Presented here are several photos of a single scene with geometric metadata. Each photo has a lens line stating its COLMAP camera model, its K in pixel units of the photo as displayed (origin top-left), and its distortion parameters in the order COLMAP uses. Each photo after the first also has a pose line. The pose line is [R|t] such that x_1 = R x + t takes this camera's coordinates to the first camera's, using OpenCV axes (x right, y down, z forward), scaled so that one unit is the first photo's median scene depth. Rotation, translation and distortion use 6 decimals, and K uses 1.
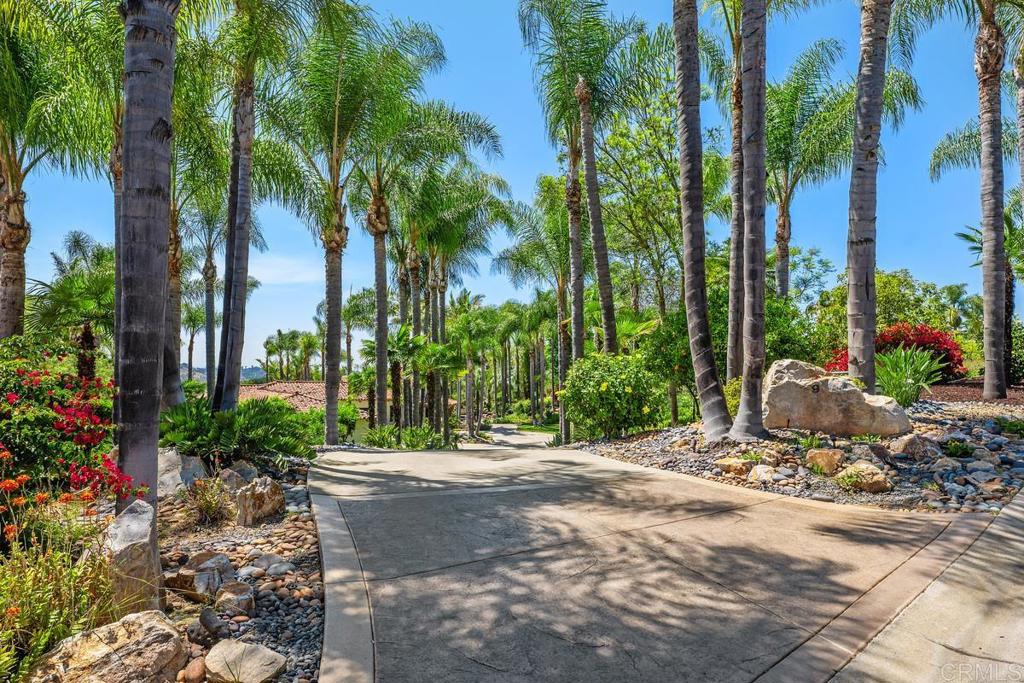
lens RADIAL K [[629.9, 0, 512.0], [0, 629.9, 341.5], [0, 0, 1]] dist [-0.000111, -0.000016]
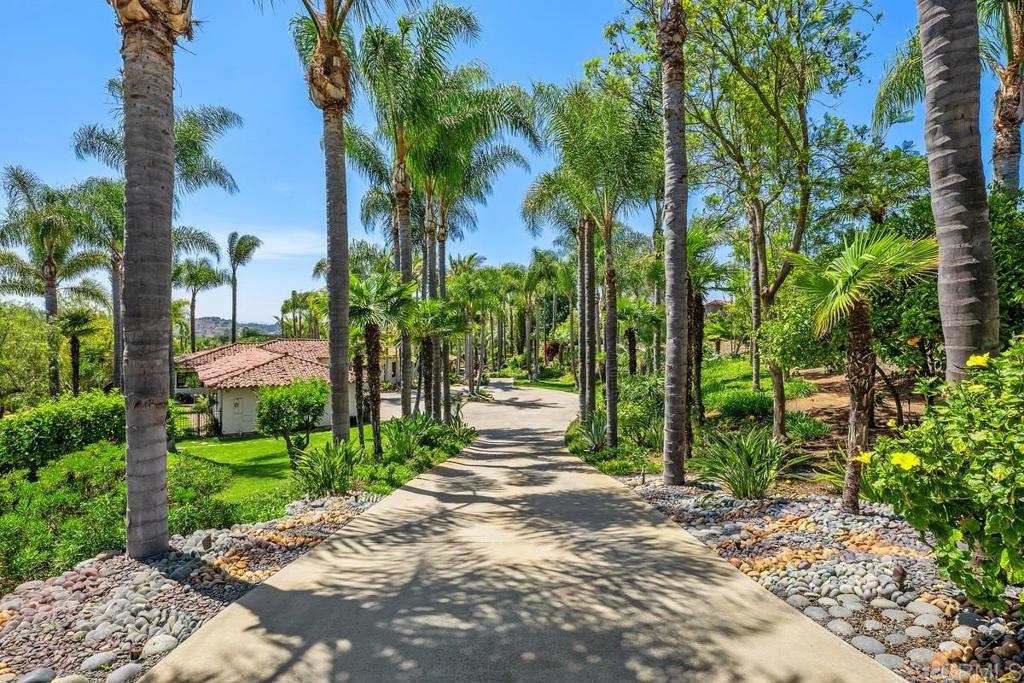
lens RADIAL K [[531.3, 0, 512.0], [0, 531.3, 341.5], [0, 0, 1]] dist [0.000381, 0.000055]
pose [[0.999813, 0.003129, 0.019084, -0.013780], [-0.004529, 0.997265, 0.073771, 0.002336], [-0.018801, -0.073844, 0.997093, 0.127441]]
